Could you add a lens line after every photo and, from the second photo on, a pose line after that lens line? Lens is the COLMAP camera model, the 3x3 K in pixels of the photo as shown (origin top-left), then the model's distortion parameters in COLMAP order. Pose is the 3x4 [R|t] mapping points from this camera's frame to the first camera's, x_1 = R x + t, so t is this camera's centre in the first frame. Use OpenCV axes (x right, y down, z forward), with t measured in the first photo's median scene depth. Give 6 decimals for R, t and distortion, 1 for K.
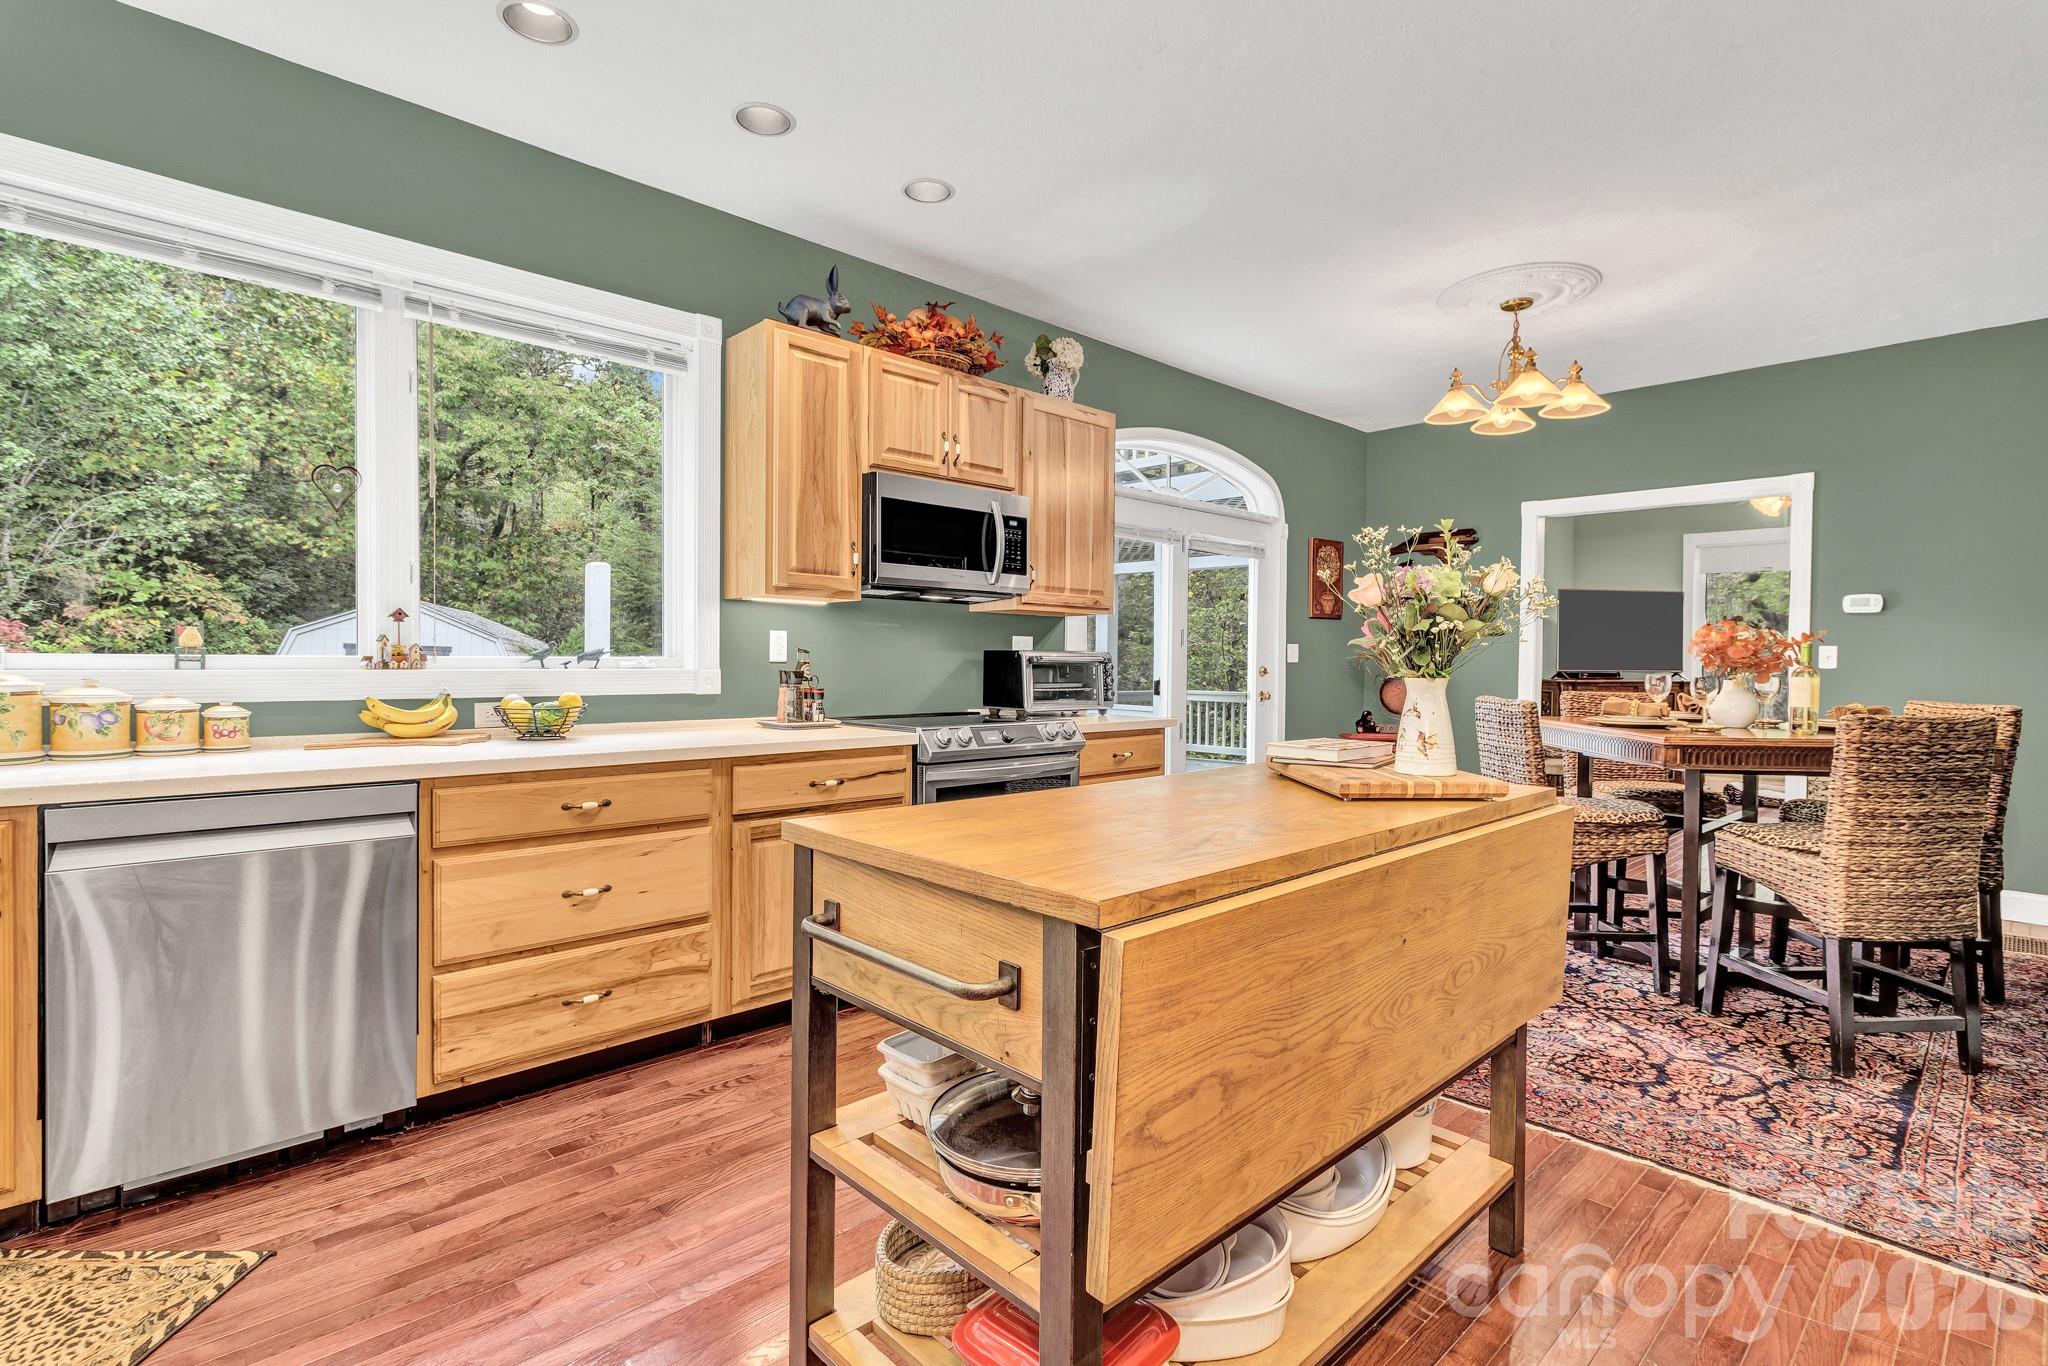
lens RADIAL K [[961.3, 0, 1021.3], [0, 961.3, 680.7], [0, 0, 1]] dist [0.001729, 0.000800]
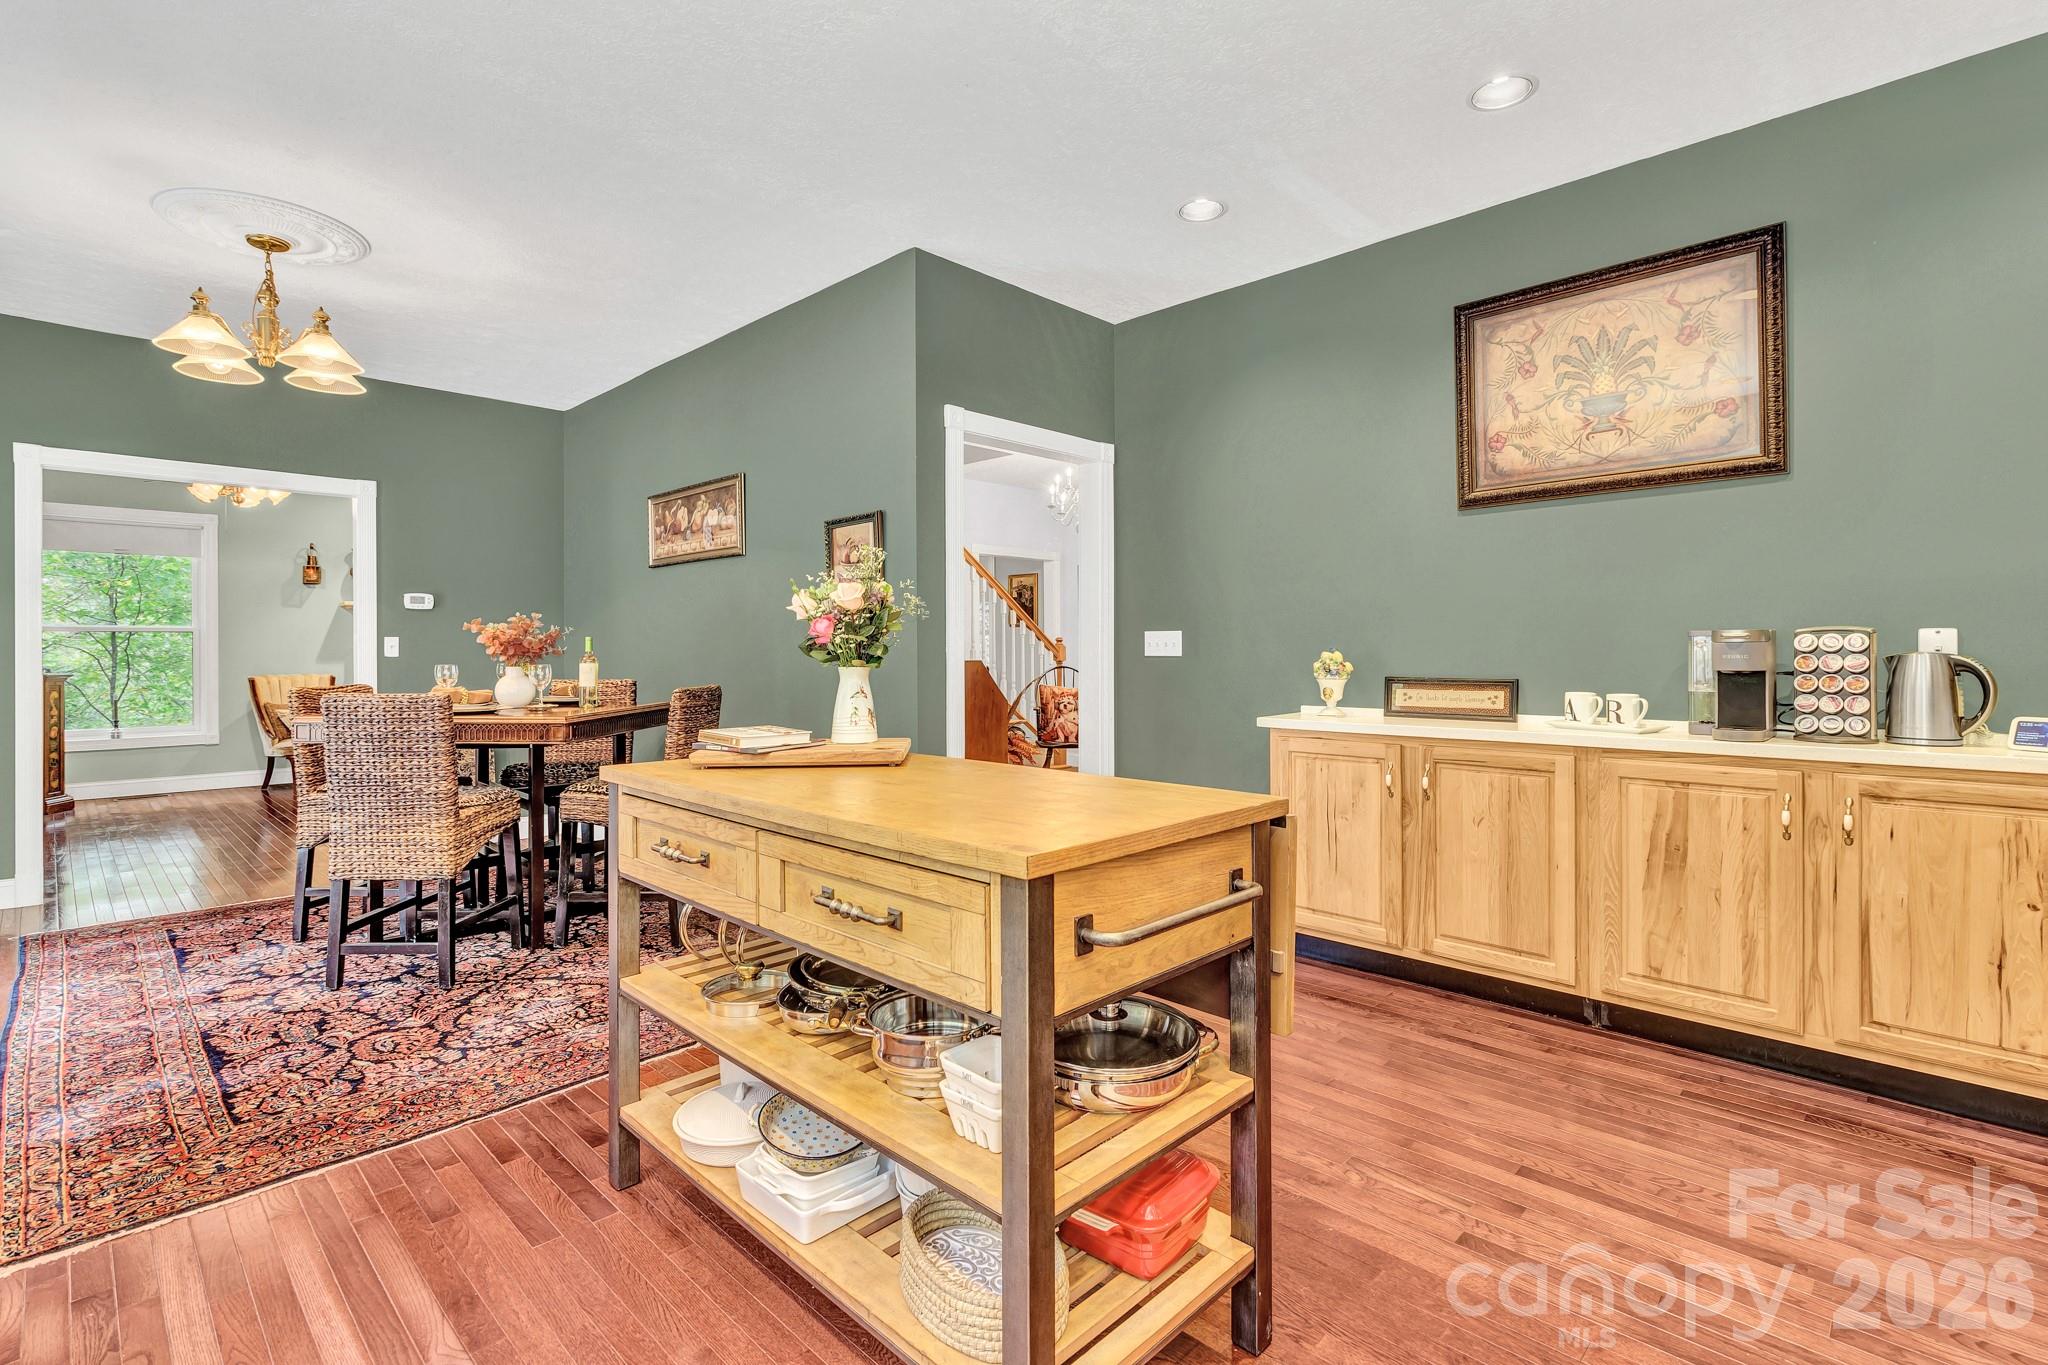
lens RADIAL K [[961.3, 0, 1005.0], [0, 961.3, 646.7], [0, 0, 1]] dist [0.001729, 0.000800]
pose [[-0.028960, -0.004001, 0.999573, -0.498982], [0.026976, 0.999625, 0.004783, -0.016459], [-0.999217, 0.027103, -0.028841, 0.488827]]
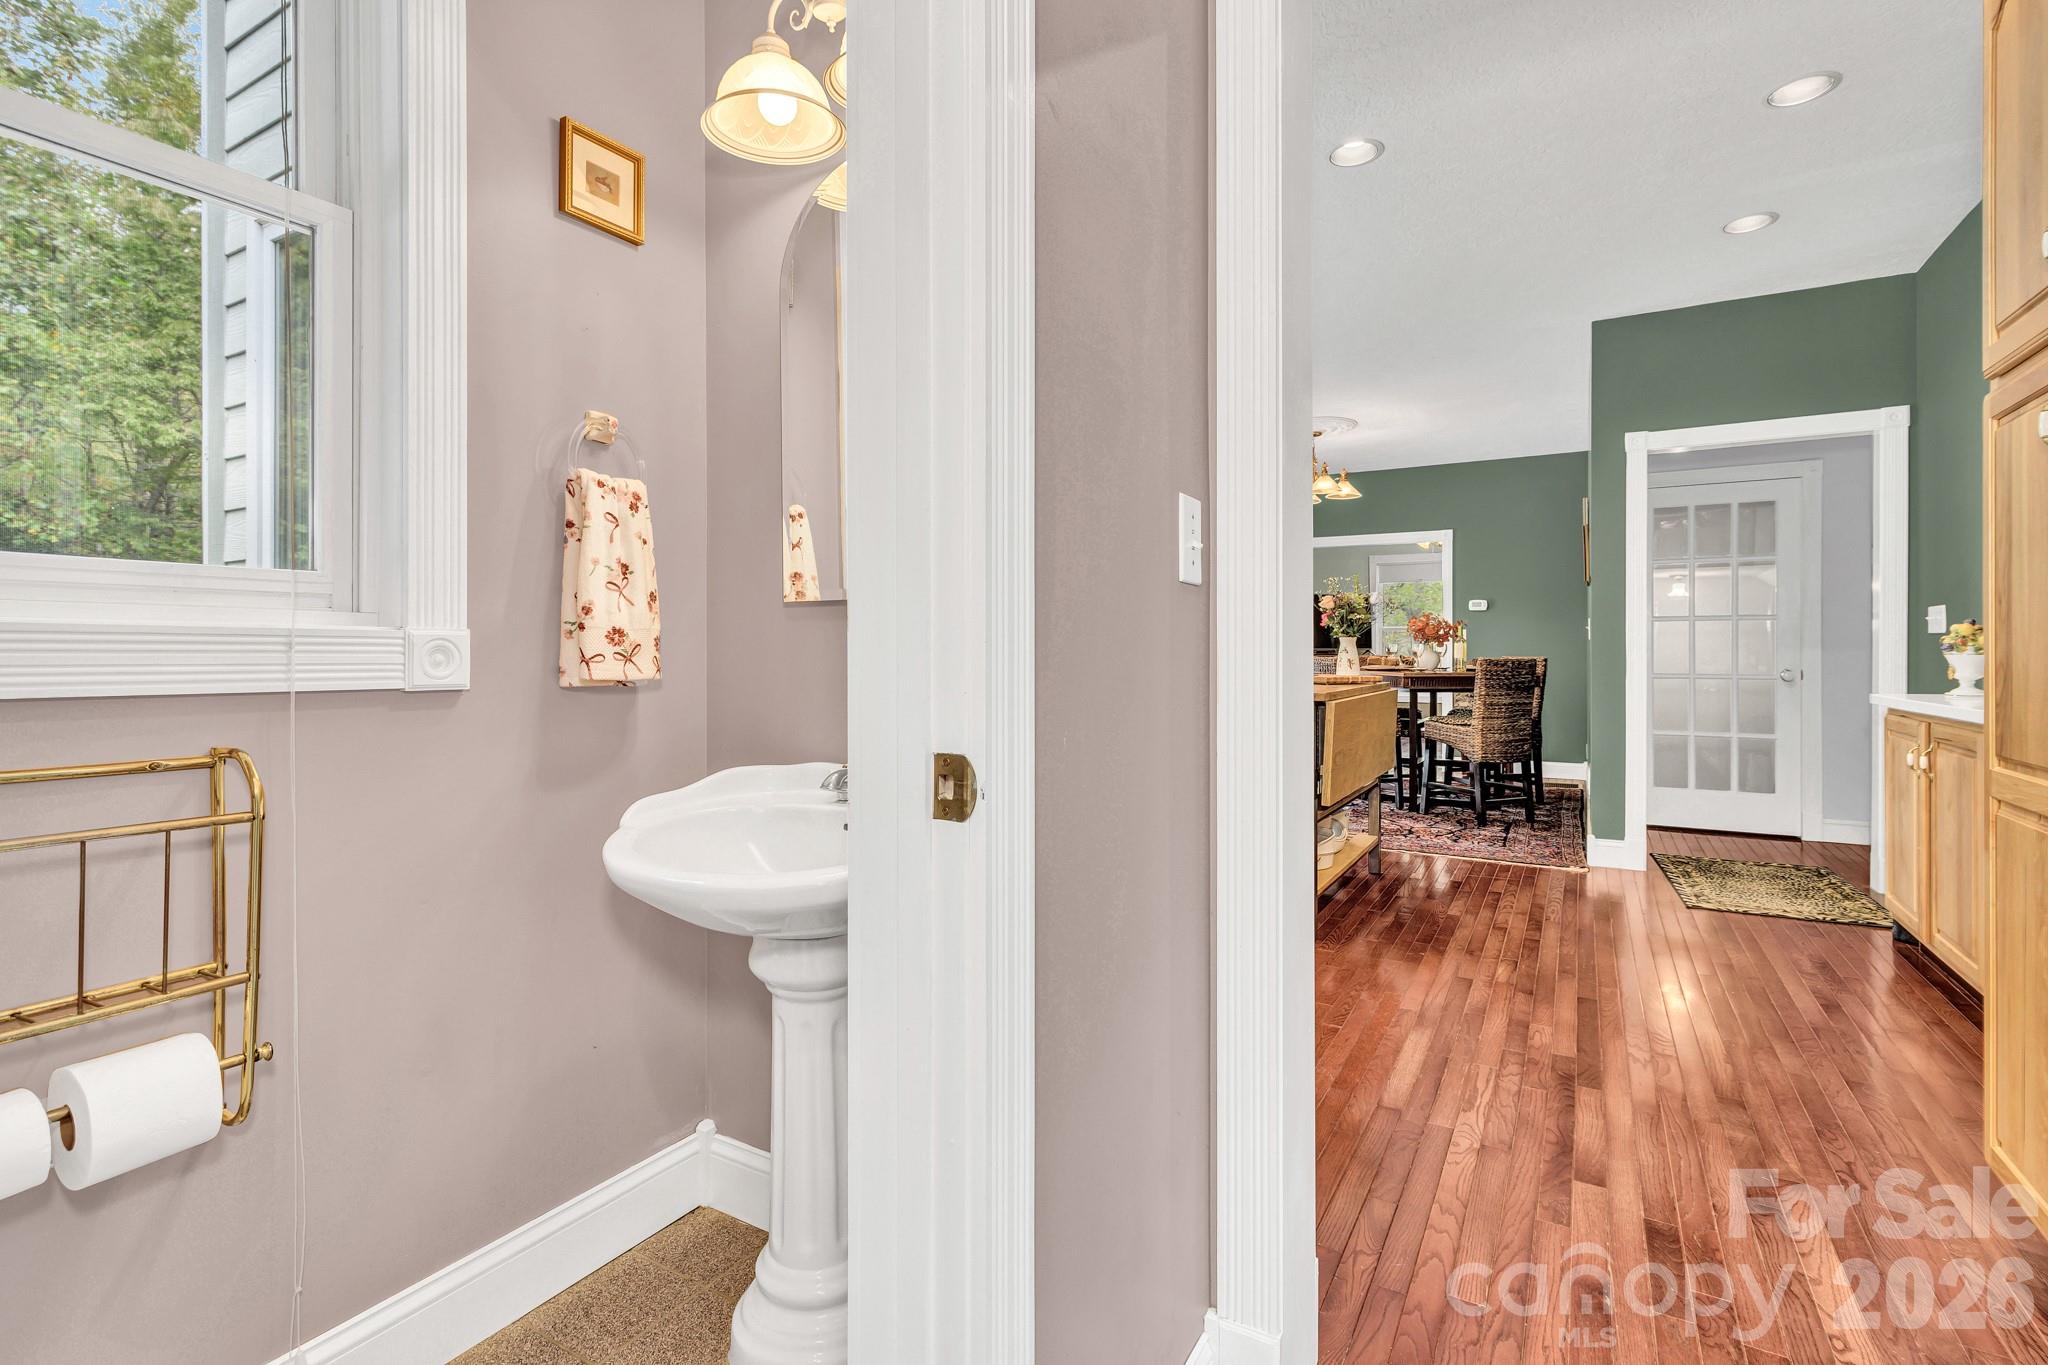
lens RADIAL K [[961.3, 0, 1012.4], [0, 961.3, 649.1], [0, 0, 1]] dist [0.001729, 0.000800]
pose [[0.960425, -0.005602, 0.278481, -0.678041], [0.011726, 0.999725, -0.020330, 0.040723], [-0.278291, 0.022791, 0.960226, -0.704303]]
